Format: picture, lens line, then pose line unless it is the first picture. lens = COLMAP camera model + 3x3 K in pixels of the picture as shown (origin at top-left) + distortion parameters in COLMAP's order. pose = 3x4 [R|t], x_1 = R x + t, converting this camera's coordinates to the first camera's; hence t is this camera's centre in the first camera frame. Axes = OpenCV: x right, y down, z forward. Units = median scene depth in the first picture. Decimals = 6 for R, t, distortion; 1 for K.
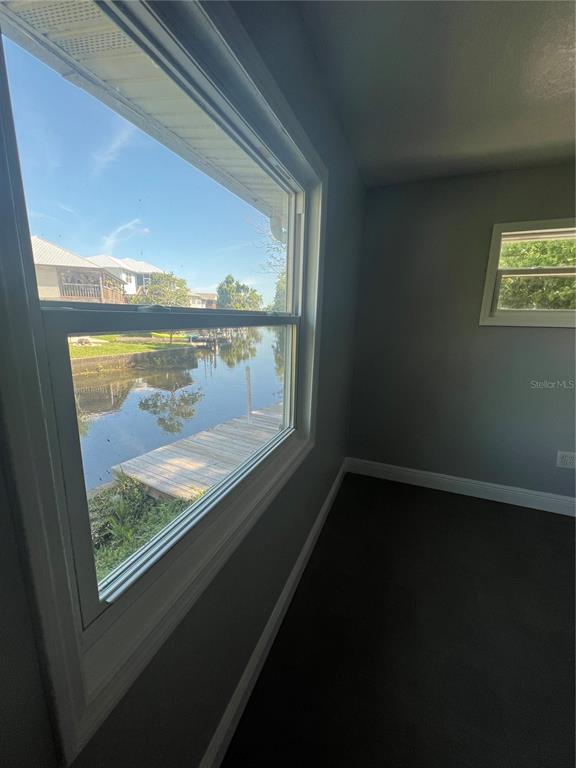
lens RADIAL K [[308.9, 0, 287.0], [0, 308.9, 384.4], [0, 0, 1]] dist [-0.008904, -0.000094]
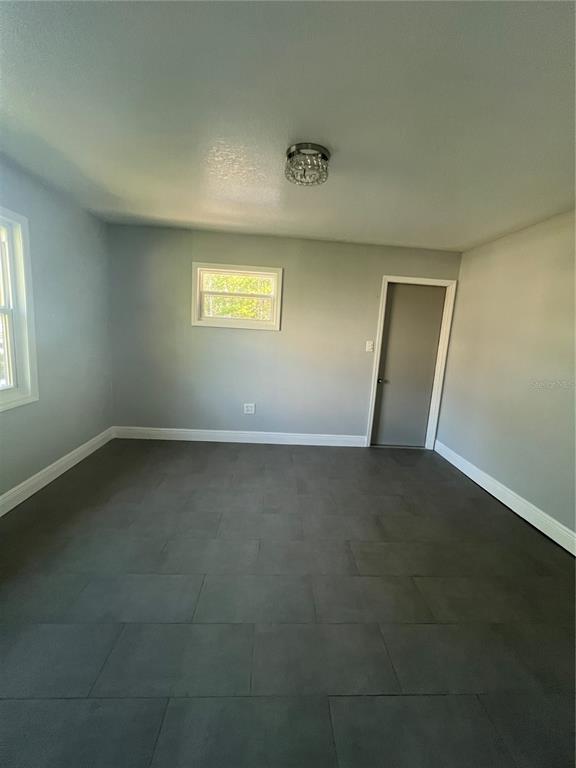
lens RADIAL K [[309.4, 0, 286.9], [0, 309.4, 383.0], [0, 0, 1]] dist [0.000054, 0.000033]
pose [[0.907296, -0.035255, 0.419013, 0.192199], [0.051978, 0.998240, -0.028557, 0.078567], [-0.417268, 0.047689, 0.907531, -0.281482]]
